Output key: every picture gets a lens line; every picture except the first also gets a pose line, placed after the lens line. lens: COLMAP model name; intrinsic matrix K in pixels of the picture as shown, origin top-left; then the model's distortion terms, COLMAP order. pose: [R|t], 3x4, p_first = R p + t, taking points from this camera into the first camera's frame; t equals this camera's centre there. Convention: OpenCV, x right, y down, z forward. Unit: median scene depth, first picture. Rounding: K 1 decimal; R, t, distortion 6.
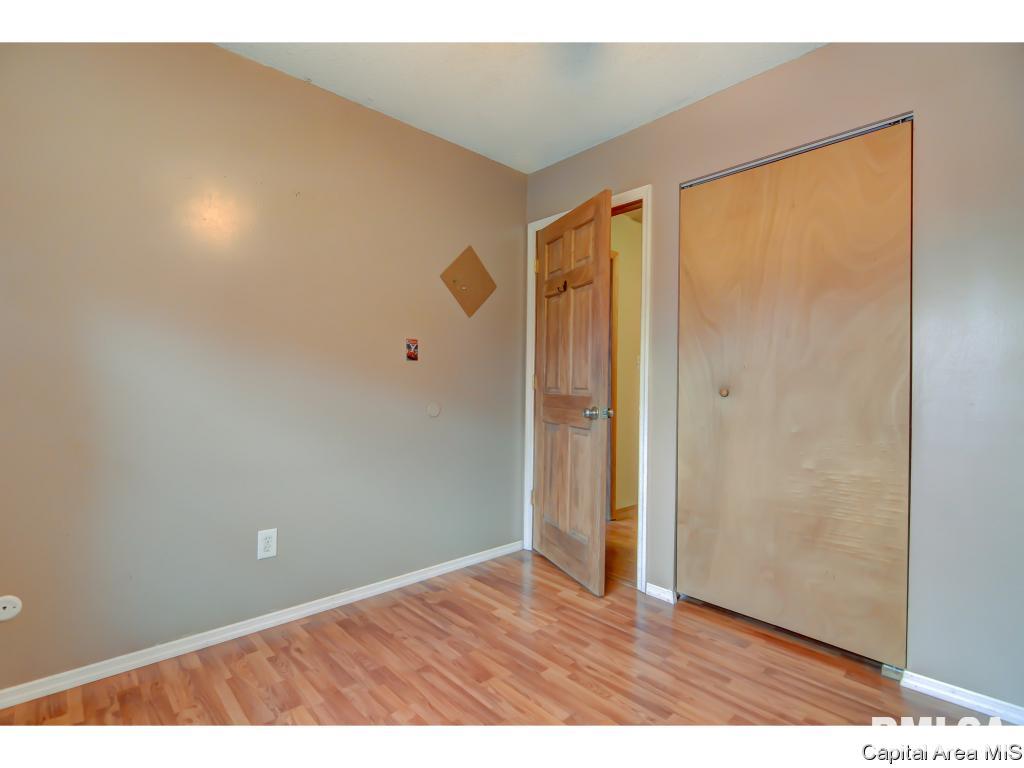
lens RADIAL K [[492.5, 0, 504.6], [0, 492.5, 384.2], [0, 0, 1]] dist [0.008623, -0.010024]
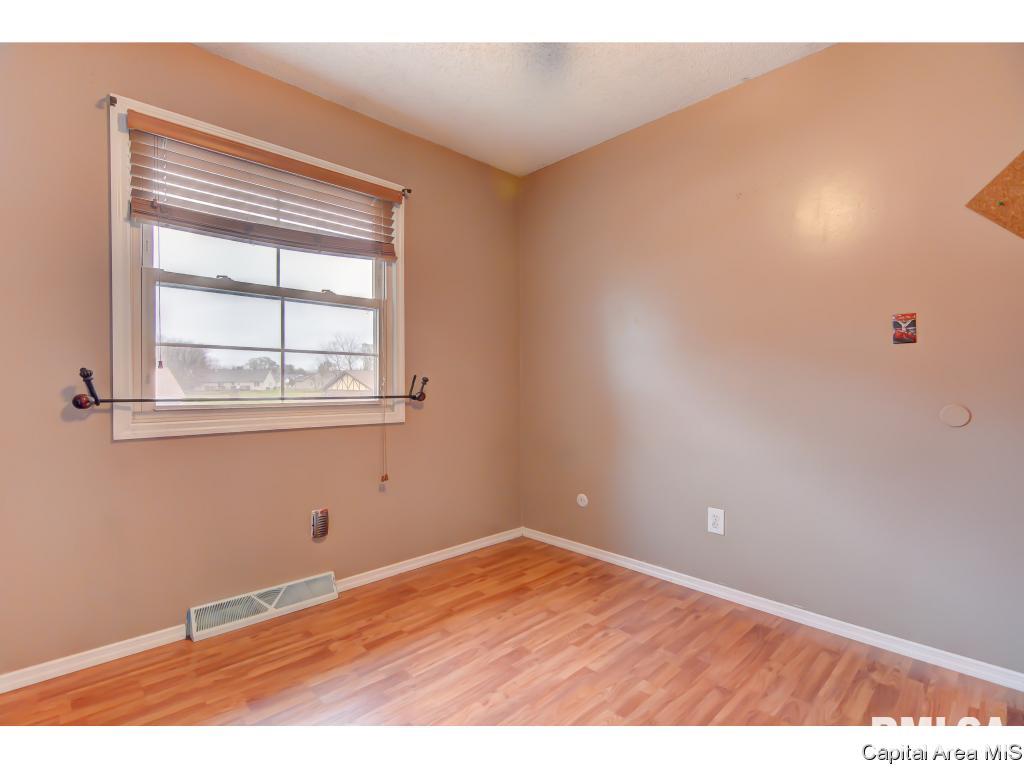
lens RADIAL K [[492.5, 0, 504.6], [0, 492.5, 384.2], [0, 0, 1]] dist [0.008623, -0.010024]
pose [[0.007071, -0.005773, -0.999958, 0.643603], [0.005971, 0.999966, -0.005731, 0.014015], [0.999957, -0.005930, 0.007105, 0.511711]]
